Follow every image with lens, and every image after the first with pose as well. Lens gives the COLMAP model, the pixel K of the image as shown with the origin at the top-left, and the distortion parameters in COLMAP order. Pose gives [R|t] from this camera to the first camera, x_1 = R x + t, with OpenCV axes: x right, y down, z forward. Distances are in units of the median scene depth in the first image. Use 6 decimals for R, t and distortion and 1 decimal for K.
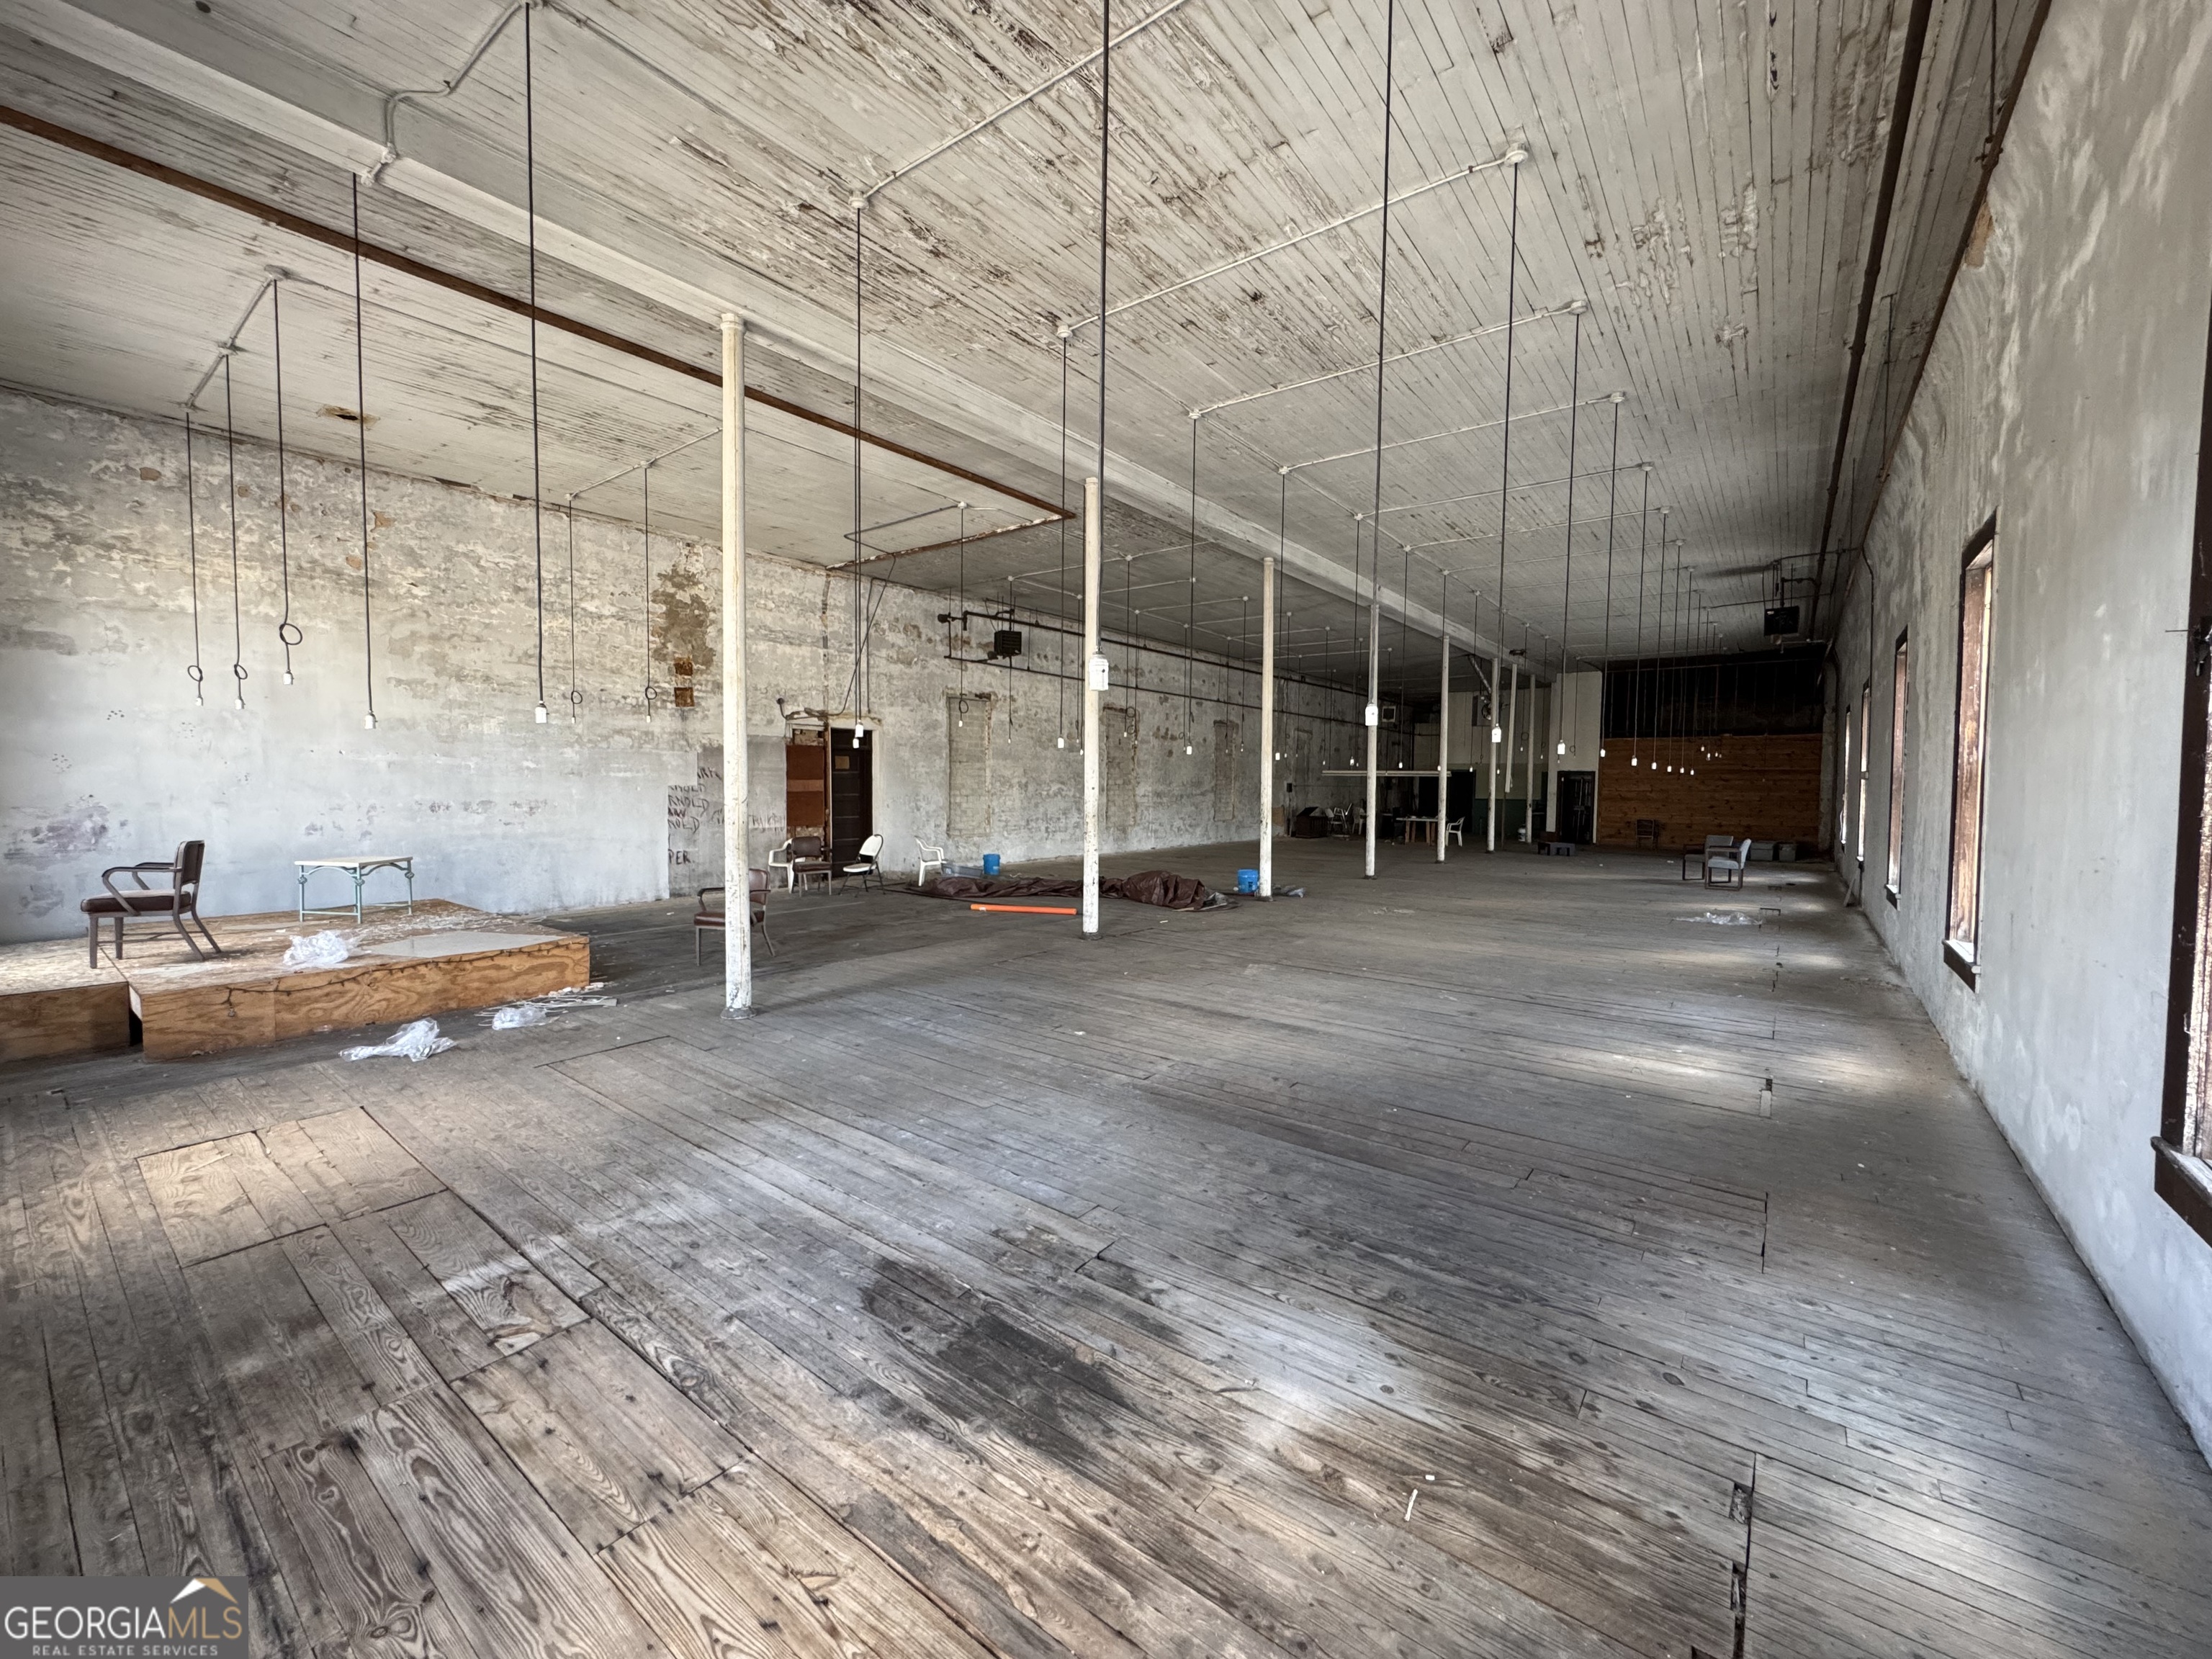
lens RADIAL K [[885.8, 0, 1118.6], [0, 885.8, 819.7], [0, 0, 1]] dist [-0.002128, -0.000073]
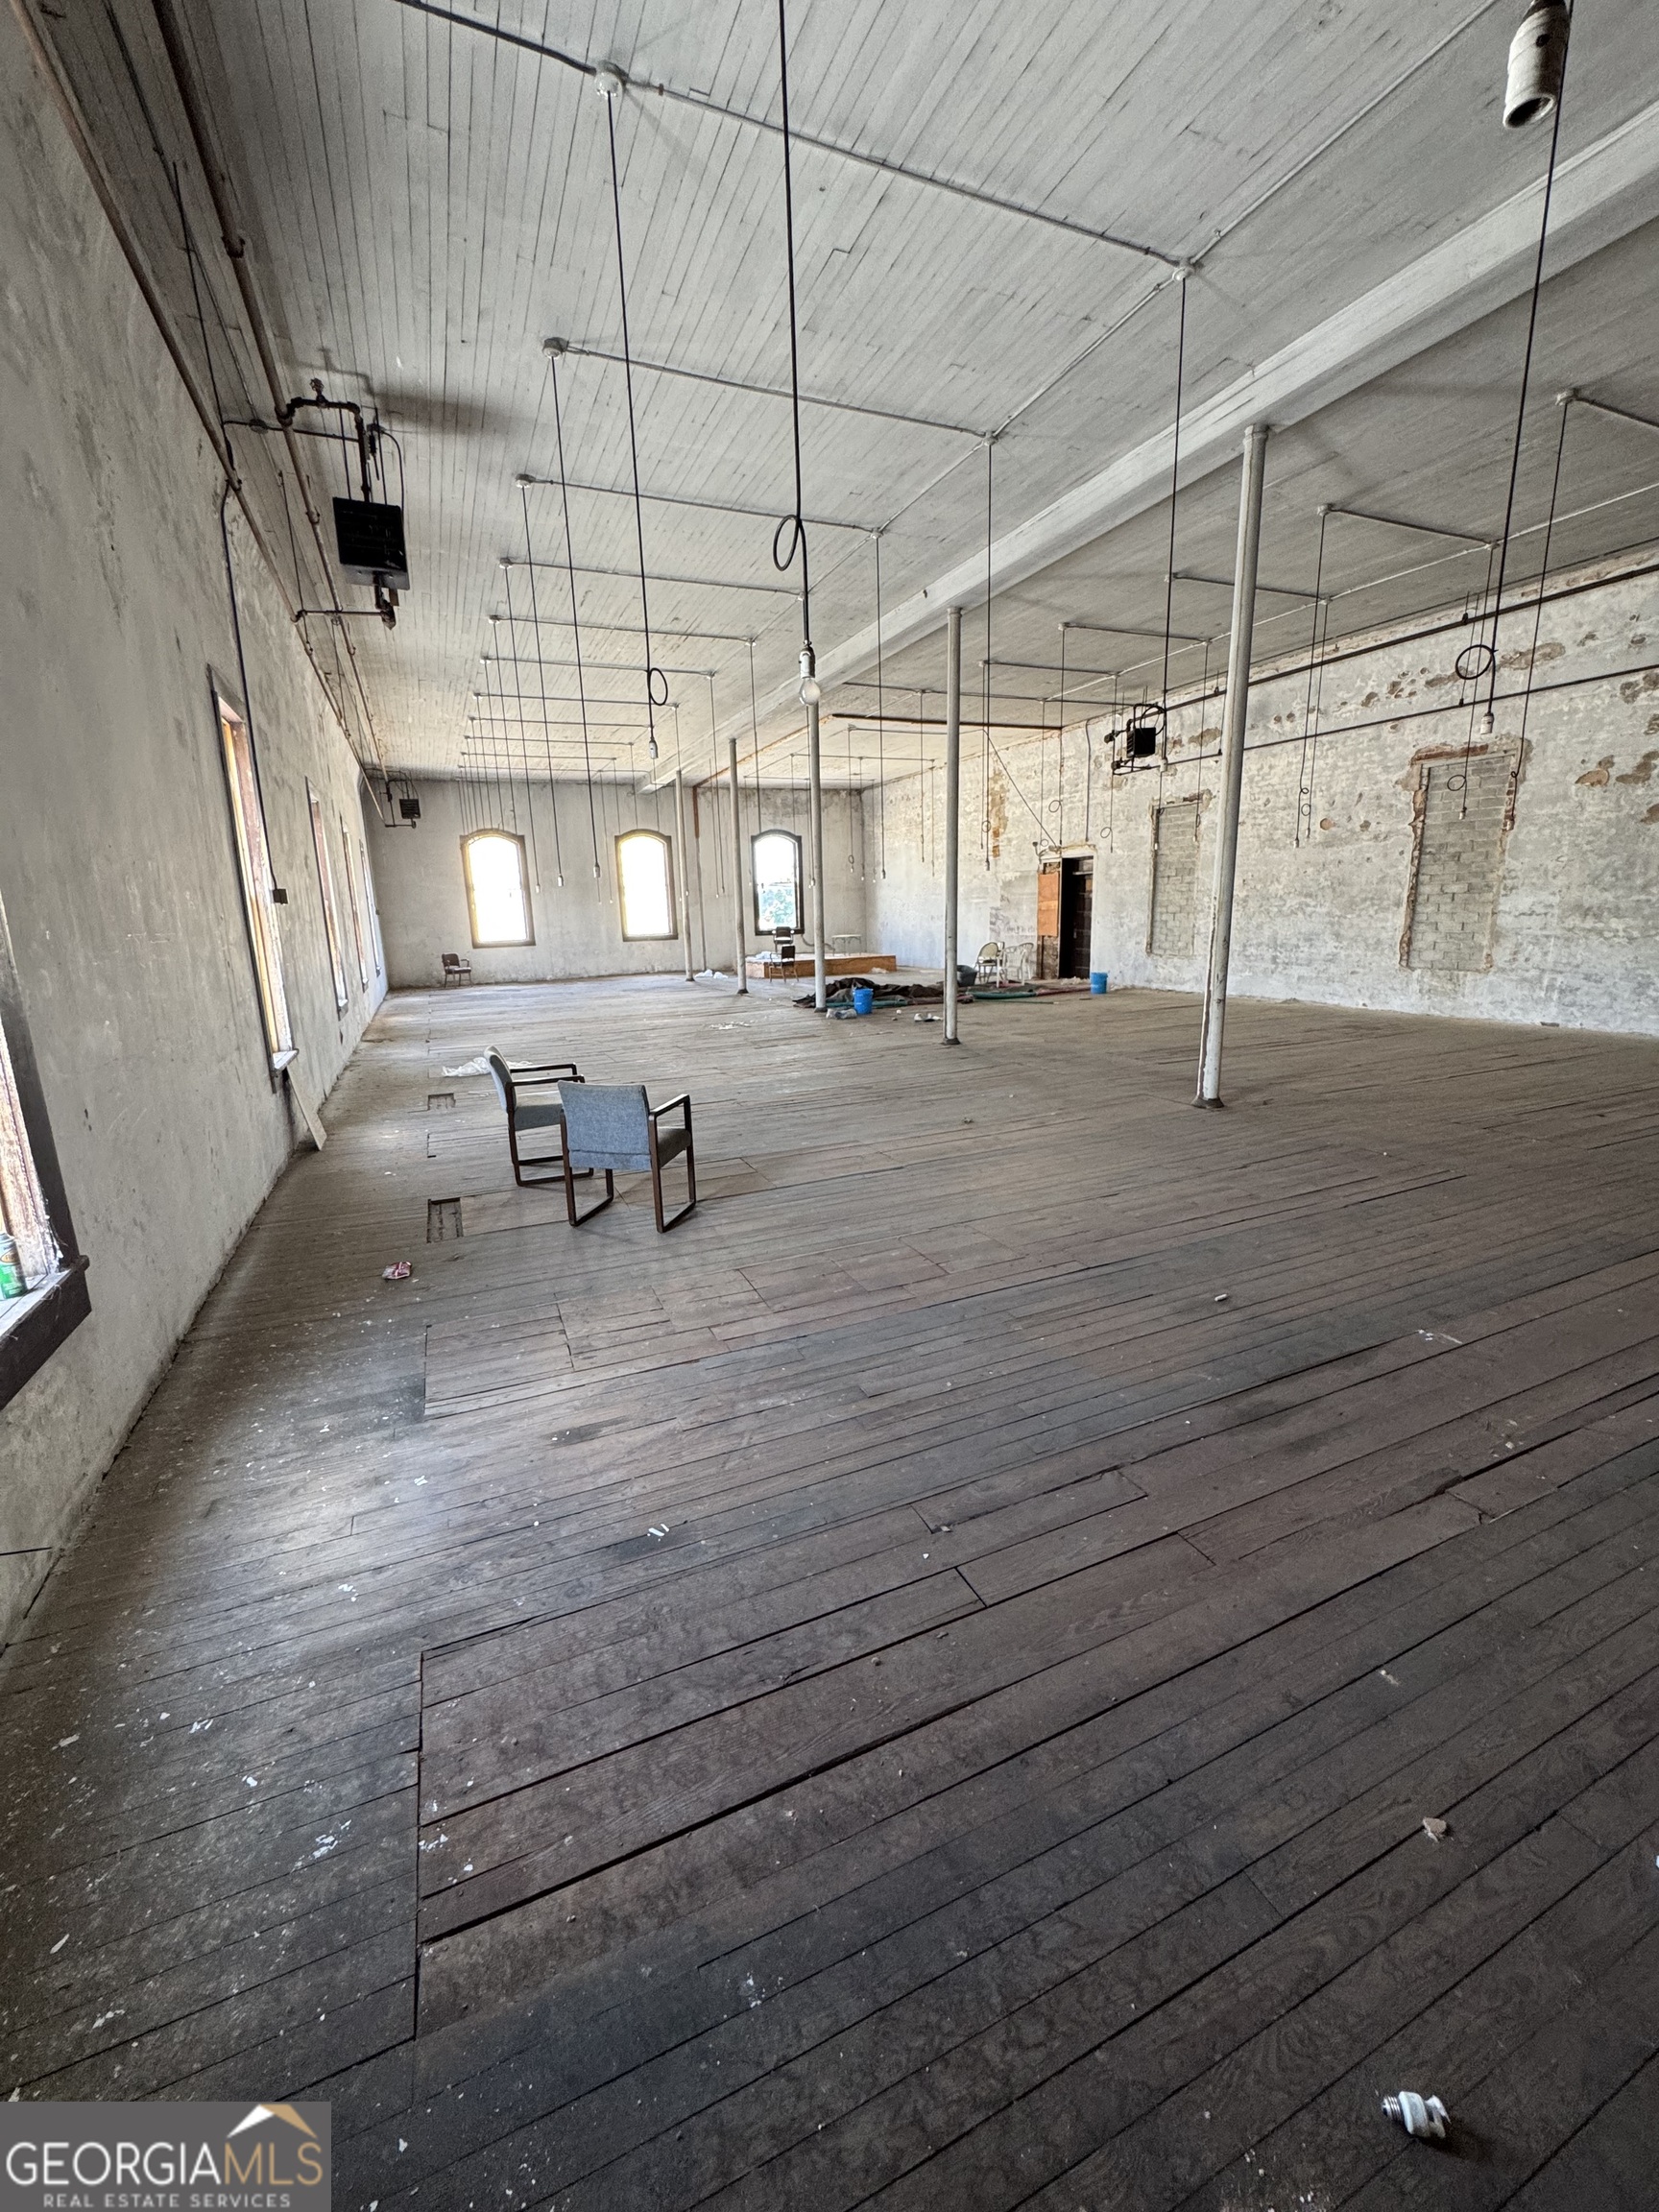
lens RADIAL K [[885.8, 0, 841.2], [0, 885.8, 1102.7], [0, 0, 1]] dist [-0.002128, -0.000073]
pose [[-0.480747, 0.182559, -0.857645, 0.858034], [-0.026359, 0.974636, 0.222237, -0.031168], [0.876463, 0.129446, -0.463741, 1.179424]]
